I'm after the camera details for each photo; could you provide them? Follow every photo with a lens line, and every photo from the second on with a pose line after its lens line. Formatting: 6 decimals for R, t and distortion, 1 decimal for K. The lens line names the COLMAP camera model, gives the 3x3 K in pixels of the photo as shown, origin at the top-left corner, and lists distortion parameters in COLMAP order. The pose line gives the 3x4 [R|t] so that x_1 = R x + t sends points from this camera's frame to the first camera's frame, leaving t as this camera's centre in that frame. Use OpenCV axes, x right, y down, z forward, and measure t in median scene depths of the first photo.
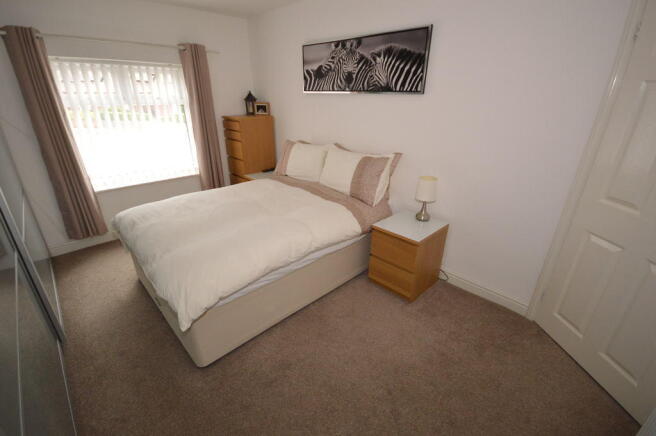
lens RADIAL K [[294.8, 0, 328.0], [0, 294.8, 218.0], [0, 0, 1]] dist [0.040394, -0.024181]
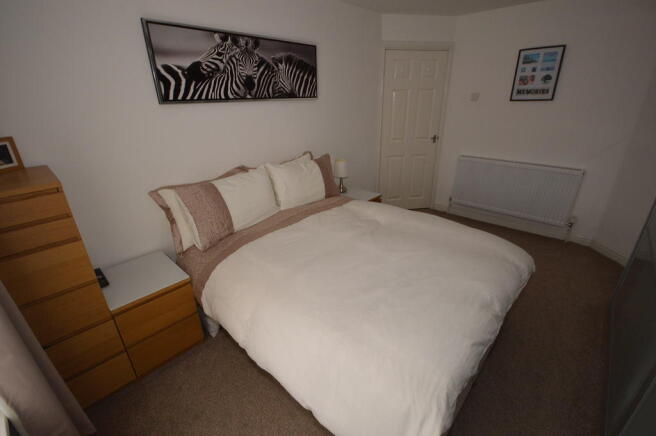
lens RADIAL K [[294.8, 0, 328.0], [0, 294.8, 218.0], [0, 0, 1]] dist [0.040394, -0.024181]
pose [[-0.069022, -0.387142, 0.919433, -0.885484], [0.412646, 0.828014, 0.379626, -0.400452], [-0.908273, 0.405603, 0.102602, 0.905675]]
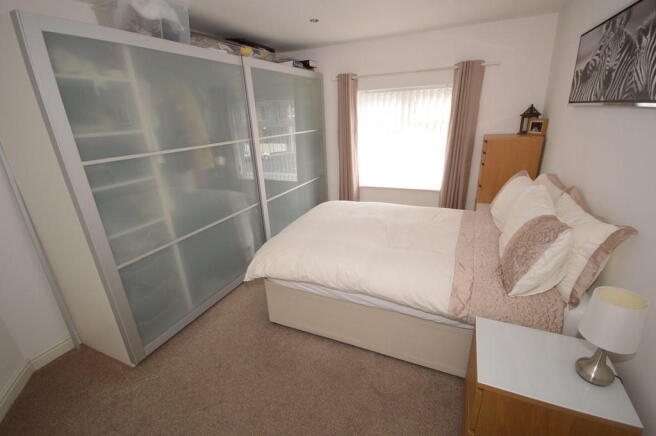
lens RADIAL K [[294.8, 0, 328.0], [0, 294.8, 218.0], [0, 0, 1]] dist [0.040394, -0.024181]
pose [[0.374506, 0.288916, -0.881064, 0.468626], [-0.320695, 0.931933, 0.169282, -0.157397], [0.870000, 0.219155, 0.441668, 0.358964]]
